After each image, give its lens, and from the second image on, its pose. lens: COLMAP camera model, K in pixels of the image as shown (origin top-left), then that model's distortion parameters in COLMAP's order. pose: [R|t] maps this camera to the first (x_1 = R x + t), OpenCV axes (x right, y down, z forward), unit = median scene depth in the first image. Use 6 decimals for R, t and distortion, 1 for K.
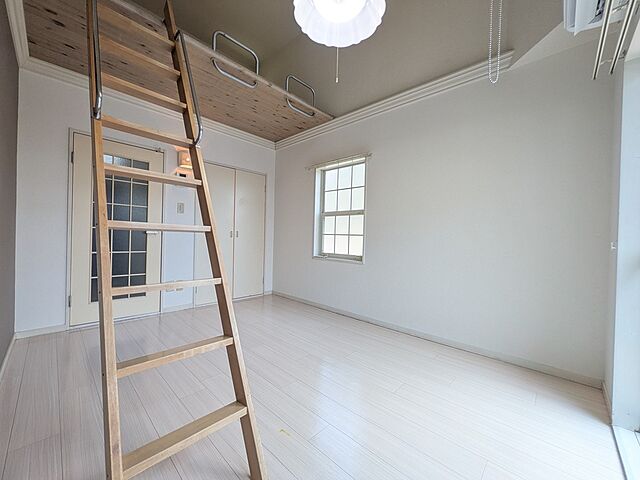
lens RADIAL K [[255.2, 0, 324.0], [0, 255.2, 239.2], [0, 0, 1]] dist [0.001486, 0.000239]
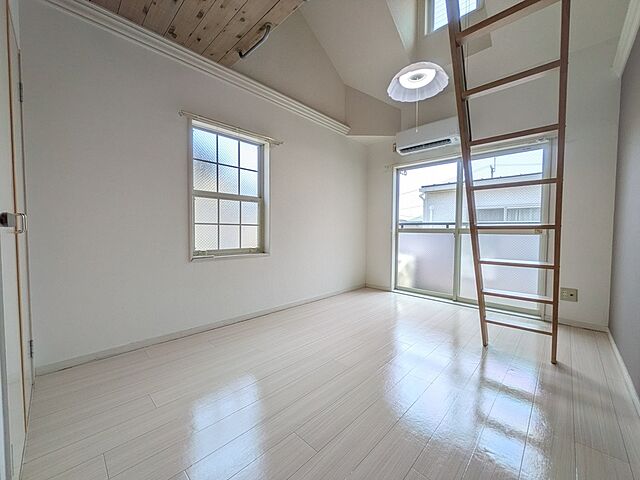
lens RADIAL K [[255.2, 0, 324.0], [0, 255.2, 239.2], [0, 0, 1]] dist [0.001486, 0.000239]
pose [[0.002387, -0.063655, 0.997969, -0.742102], [0.002090, 0.997970, 0.063650, -0.022315], [-0.999995, 0.001934, 0.002515, 0.735939]]
